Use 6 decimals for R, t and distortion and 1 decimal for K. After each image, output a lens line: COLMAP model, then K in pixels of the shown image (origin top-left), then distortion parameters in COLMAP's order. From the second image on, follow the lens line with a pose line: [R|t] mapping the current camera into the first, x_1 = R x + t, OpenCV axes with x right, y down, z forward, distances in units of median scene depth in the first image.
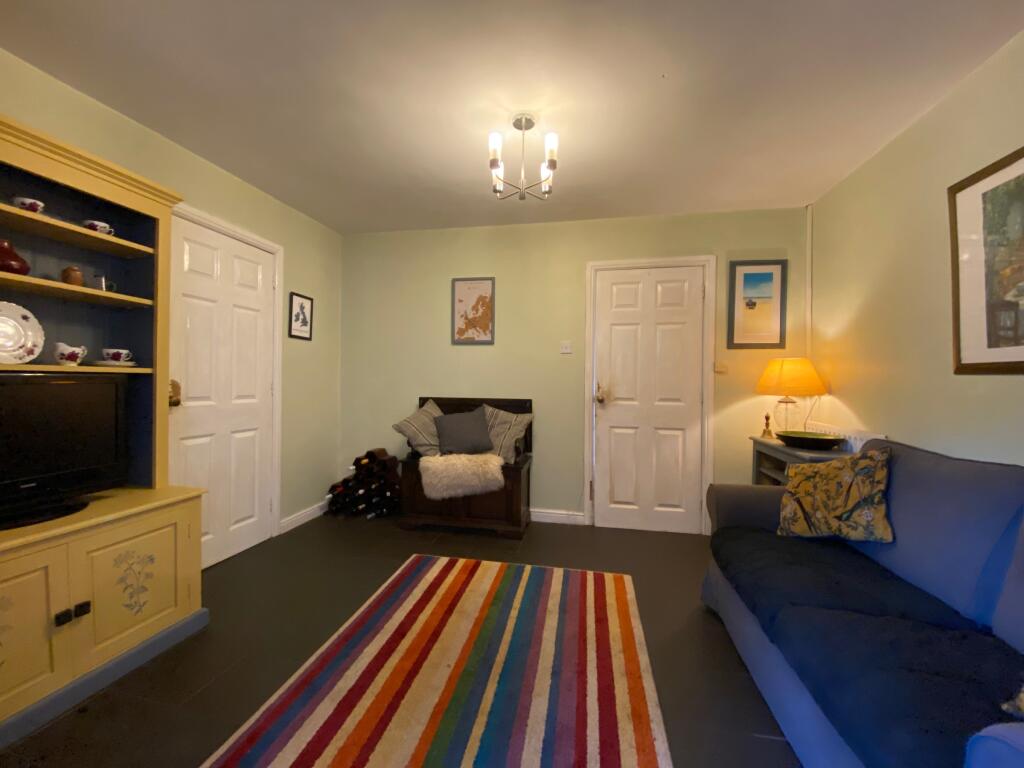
lens RADIAL K [[415.6, 0, 508.3], [0, 415.6, 381.1], [0, 0, 1]] dist [0.033342, -0.030102]
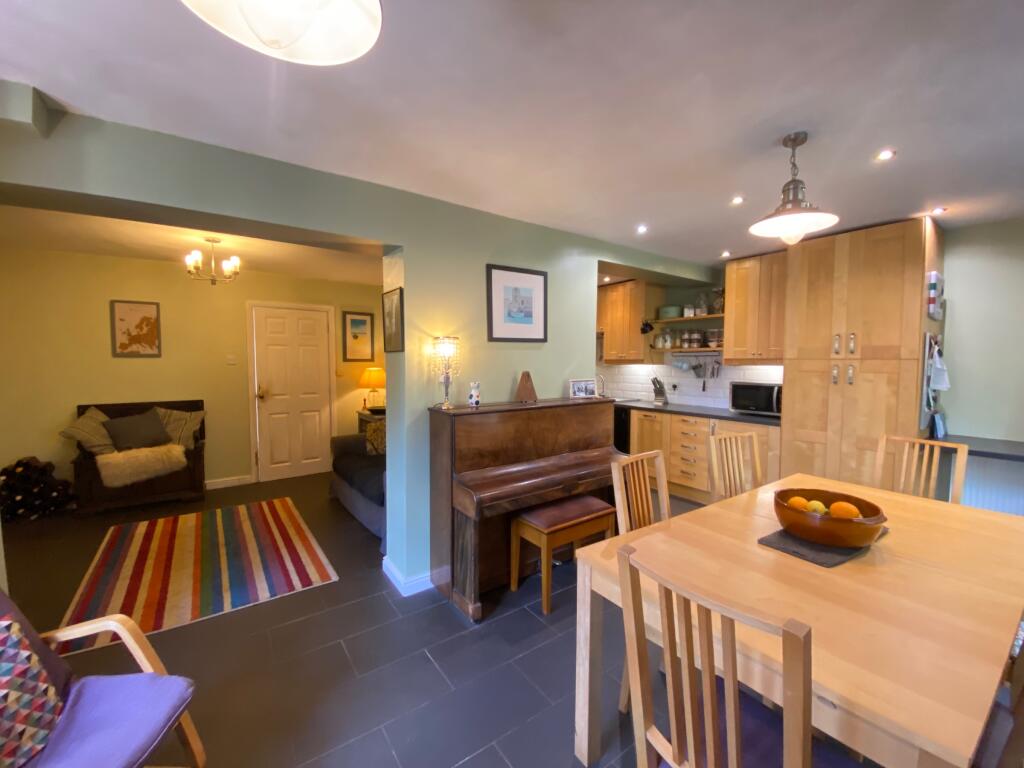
lens RADIAL K [[415.6, 0, 508.3], [0, 415.6, 381.1], [0, 0, 1]] dist [0.033342, -0.030102]
pose [[0.688220, -0.047785, 0.723927, -0.256920], [0.010044, 0.998360, 0.056351, -0.087320], [-0.725433, -0.031511, 0.687571, -0.673781]]
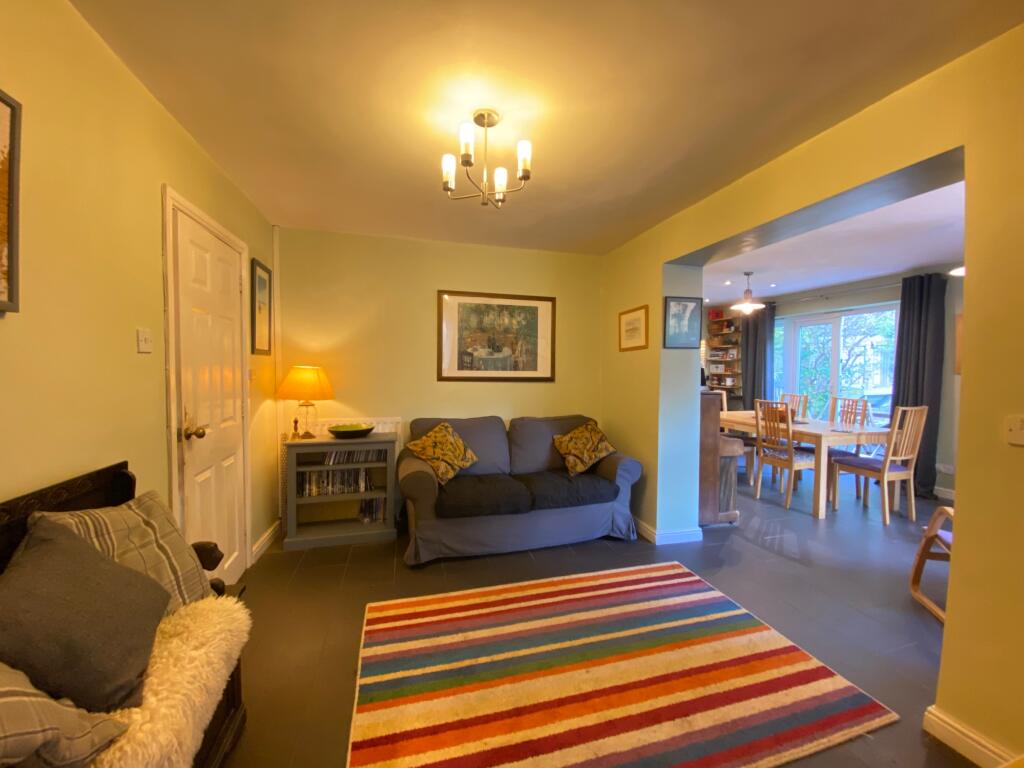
lens RADIAL K [[415.6, 0, 508.3], [0, 415.6, 381.1], [0, 0, 1]] dist [0.033342, -0.030102]
pose [[-0.444478, -0.042340, 0.894789, -0.522348], [-0.005979, 0.999000, 0.044302, -0.061434], [-0.895770, 0.014341, -0.444287, 0.874706]]
